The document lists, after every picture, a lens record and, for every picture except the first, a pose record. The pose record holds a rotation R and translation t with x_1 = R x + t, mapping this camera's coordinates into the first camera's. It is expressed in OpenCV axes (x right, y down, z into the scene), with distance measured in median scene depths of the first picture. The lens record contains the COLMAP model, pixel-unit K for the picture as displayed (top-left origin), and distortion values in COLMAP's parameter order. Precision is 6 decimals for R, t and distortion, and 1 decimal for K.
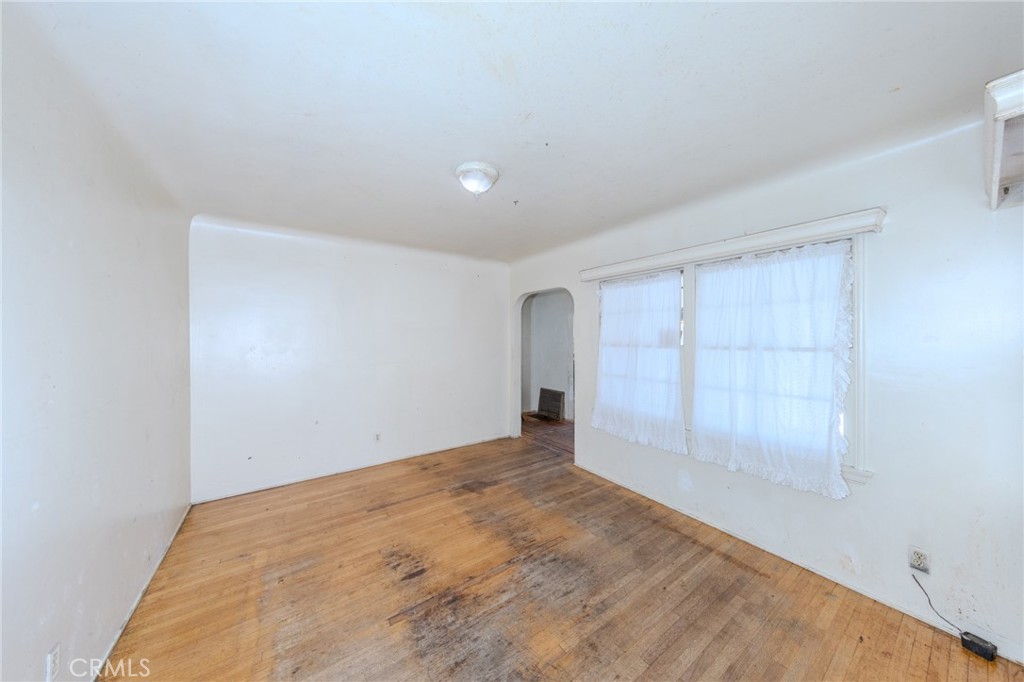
lens RADIAL K [[328.9, 0, 512.0], [0, 328.9, 341.0], [0, 0, 1]] dist [0.010693, -0.000061]
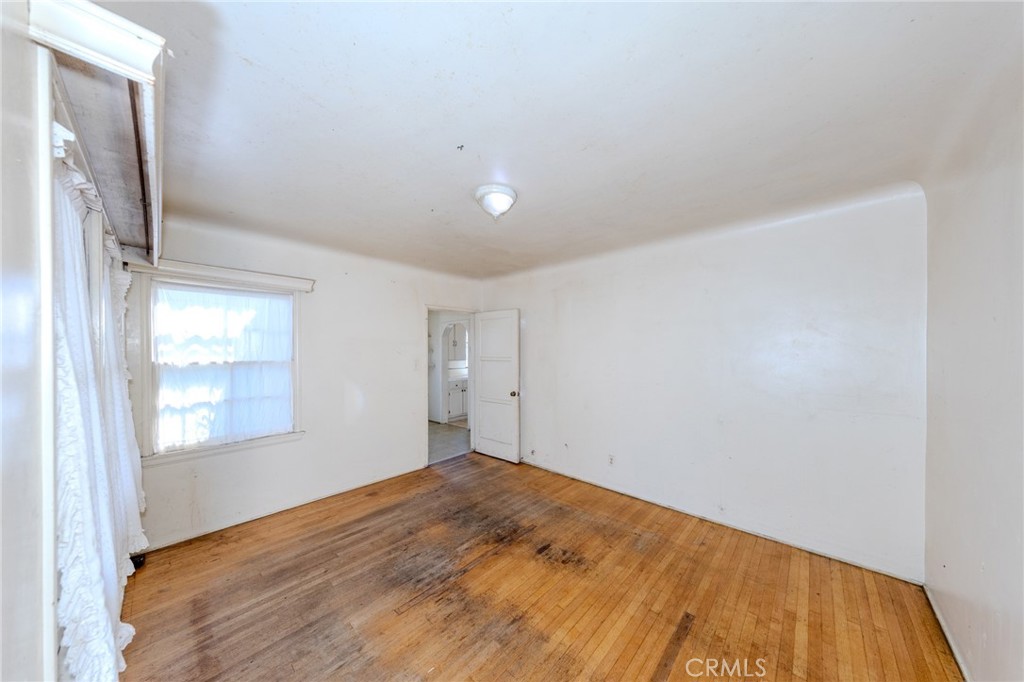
lens RADIAL K [[323.3, 0, 516.6], [0, 323.3, 341.2], [0, 0, 1]] dist [0.009521, -0.000017]
pose [[-0.974518, -0.004816, -0.224256, 0.055761], [0.000064, 0.999763, -0.021749, -0.020031], [0.224307, -0.021209, -0.974288, 1.733694]]
